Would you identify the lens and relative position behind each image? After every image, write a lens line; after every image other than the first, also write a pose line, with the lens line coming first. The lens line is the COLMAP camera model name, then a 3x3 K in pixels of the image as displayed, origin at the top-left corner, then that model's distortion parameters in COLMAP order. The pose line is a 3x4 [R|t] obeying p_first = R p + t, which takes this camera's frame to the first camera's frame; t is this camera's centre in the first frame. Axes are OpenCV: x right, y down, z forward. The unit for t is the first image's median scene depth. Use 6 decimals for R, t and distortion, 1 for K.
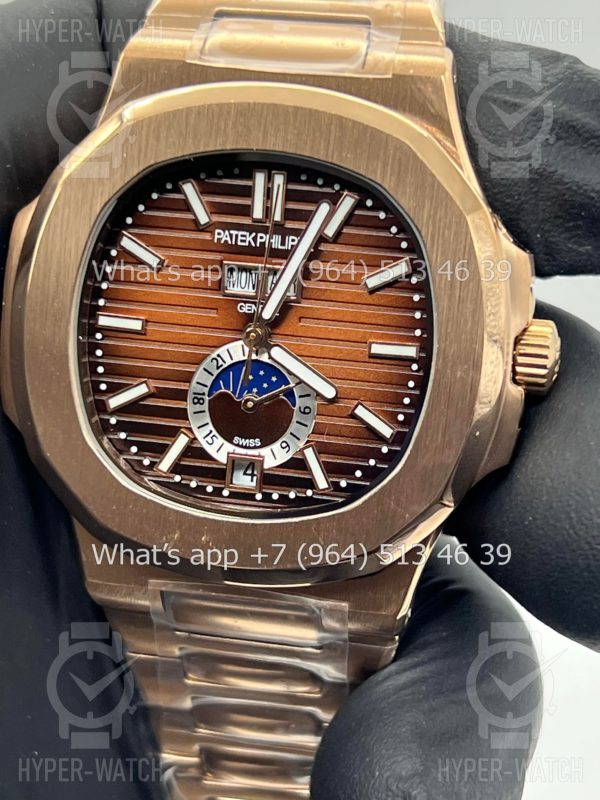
lens RADIAL K [[1826.2, 0, 300.0], [0, 1826.2, 400.0], [0, 0, 1]] dist [0.080959, 0.074201]
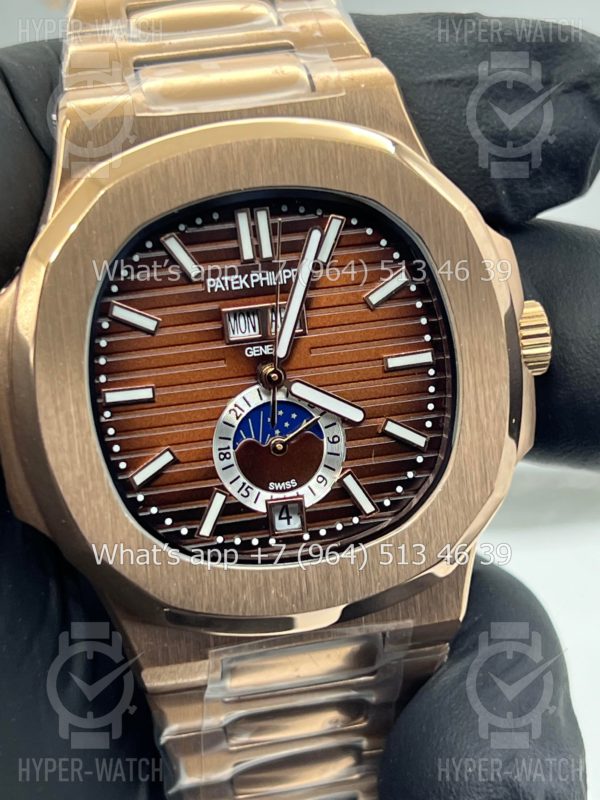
lens RADIAL K [[1826.2, 0, 300.0], [0, 1826.2, 400.0], [0, 0, 1]] dist [0.080959, 0.074201]
pose [[0.919963, -0.220623, 0.324027, -0.328586], [0.227016, 0.973716, 0.018448, -0.037508], [-0.319580, 0.056588, 0.945868, 0.071625]]
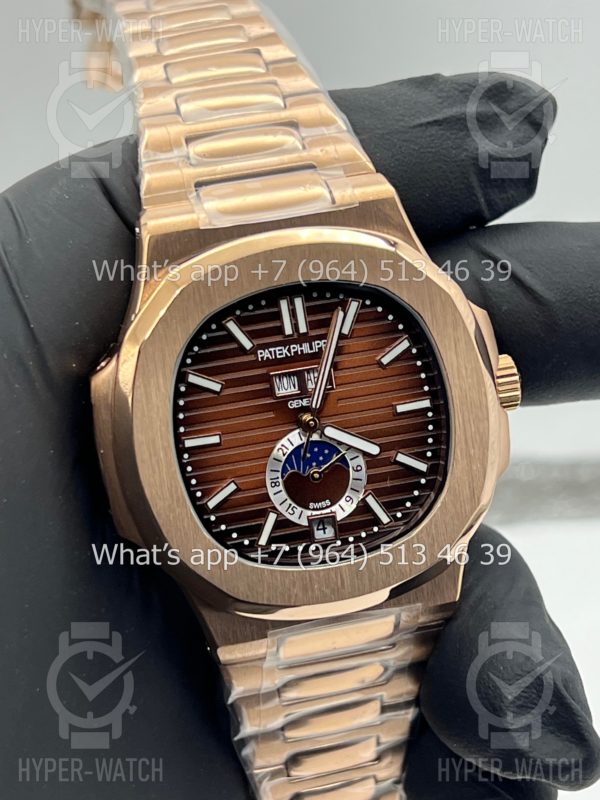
lens RADIAL K [[1826.2, 0, 300.0], [0, 1826.2, 400.0], [0, 0, 1]] dist [0.080959, 0.074201]
pose [[0.907835, -0.257362, 0.331061, -0.449967], [0.256586, 0.965384, 0.046865, -0.112256], [-0.331662, 0.042400, 0.942445, -0.208915]]
